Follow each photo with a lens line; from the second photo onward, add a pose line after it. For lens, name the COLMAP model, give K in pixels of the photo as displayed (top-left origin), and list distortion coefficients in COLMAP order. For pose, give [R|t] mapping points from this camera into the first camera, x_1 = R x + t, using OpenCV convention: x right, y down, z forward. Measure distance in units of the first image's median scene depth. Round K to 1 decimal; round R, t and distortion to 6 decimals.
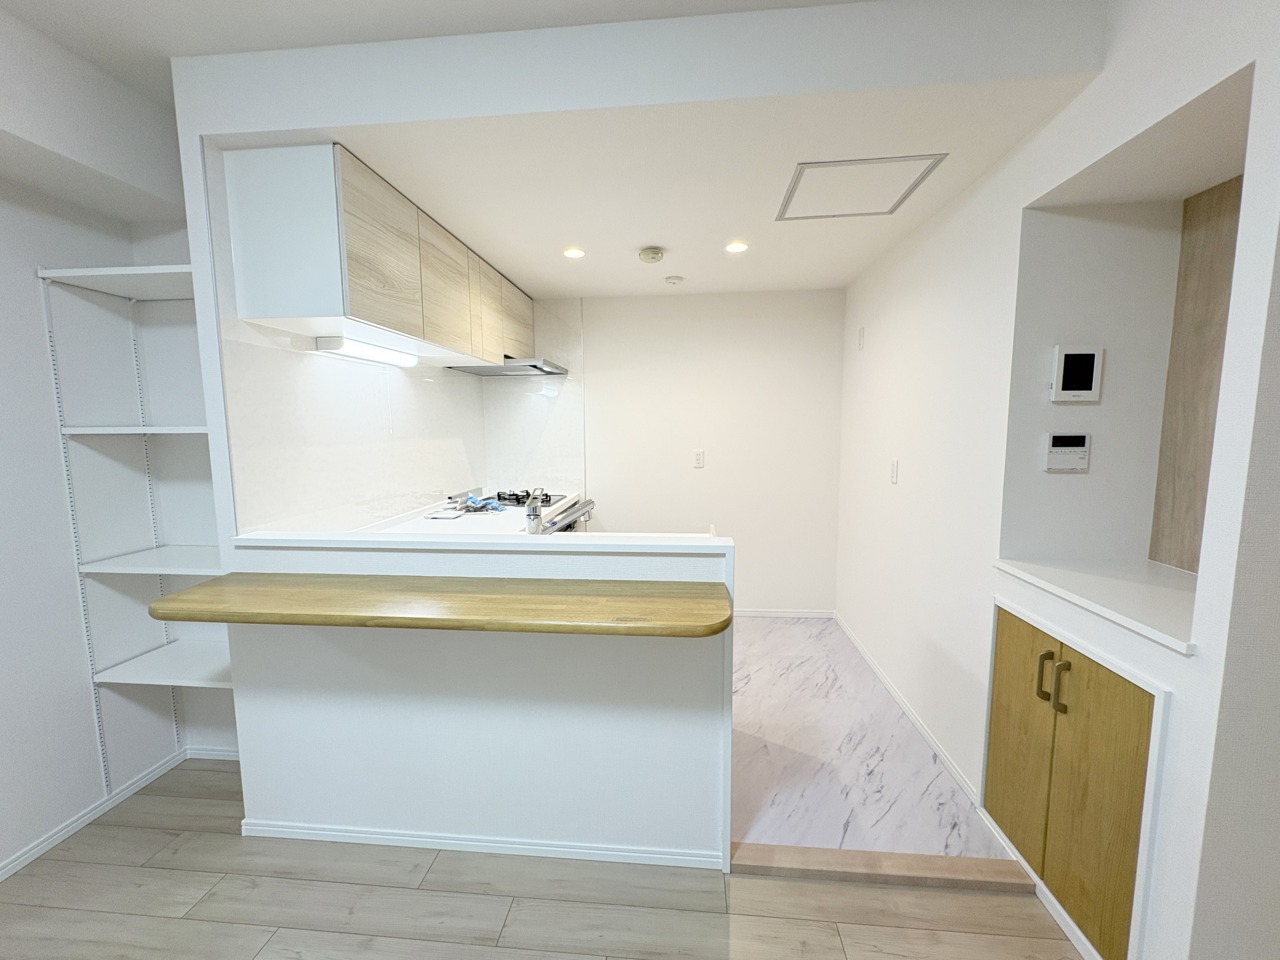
lens RADIAL K [[508.4, 0, 642.5], [0, 508.4, 479.7], [0, 0, 1]] dist [-0.001679, 0.000421]
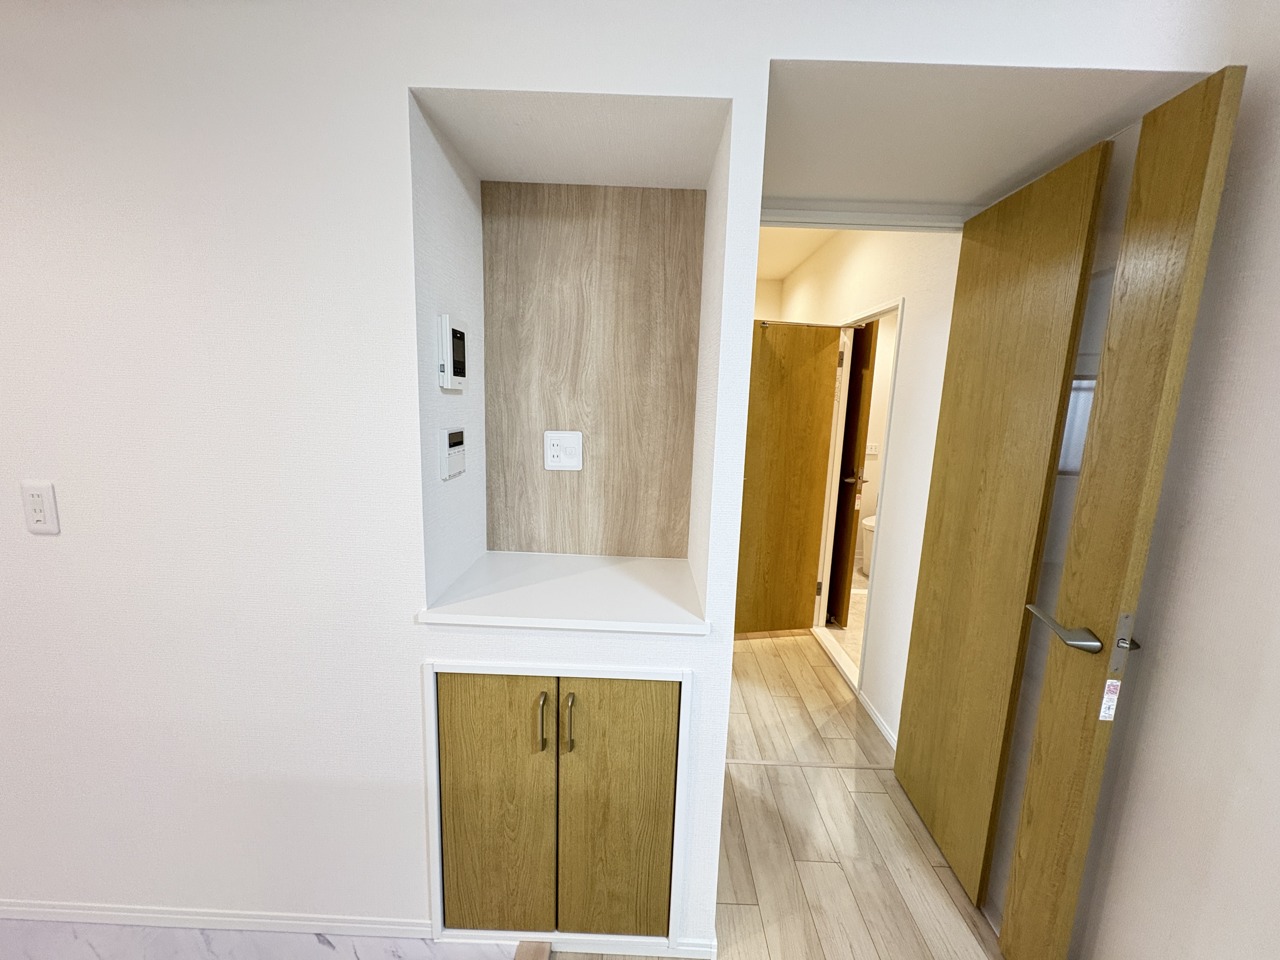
lens RADIAL K [[508.4, 0, 640.6], [0, 508.4, 478.9], [0, 0, 1]] dist [-0.001679, 0.000421]
pose [[-0.068652, -0.154153, 0.985659, 0.012720], [0.077323, 0.984196, 0.159309, -0.122076], [-0.994640, 0.087152, -0.055648, 0.772956]]
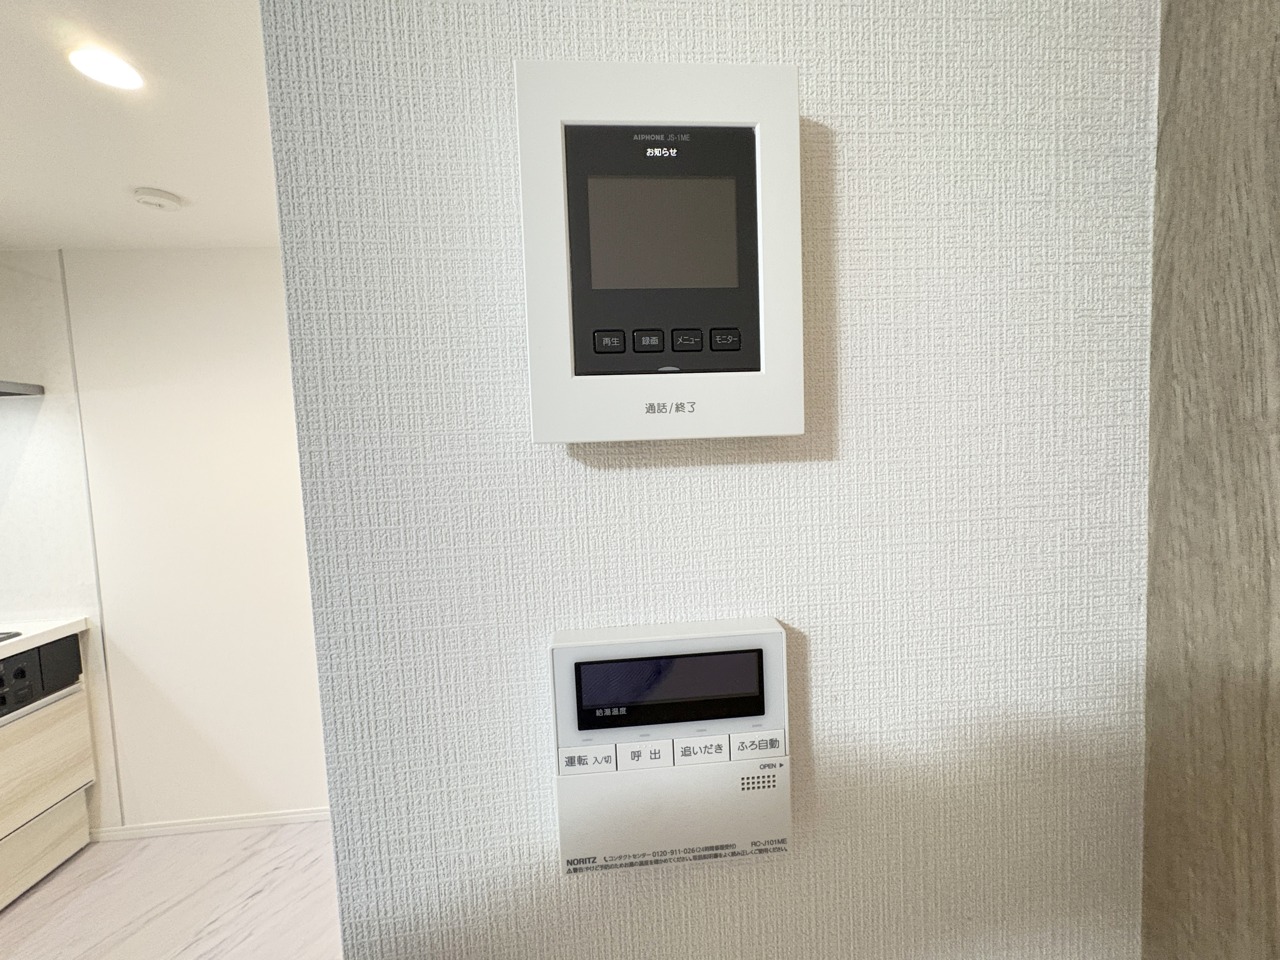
lens RADIAL K [[508.4, 0, 639.2], [0, 508.4, 481.0], [0, 0, 1]] dist [-0.001679, 0.000421]
pose [[0.986039, -0.047936, 0.159464, 0.821138], [0.055151, 0.997631, -0.041130, -0.137570], [-0.157114, 0.049350, 0.986347, 0.853856]]
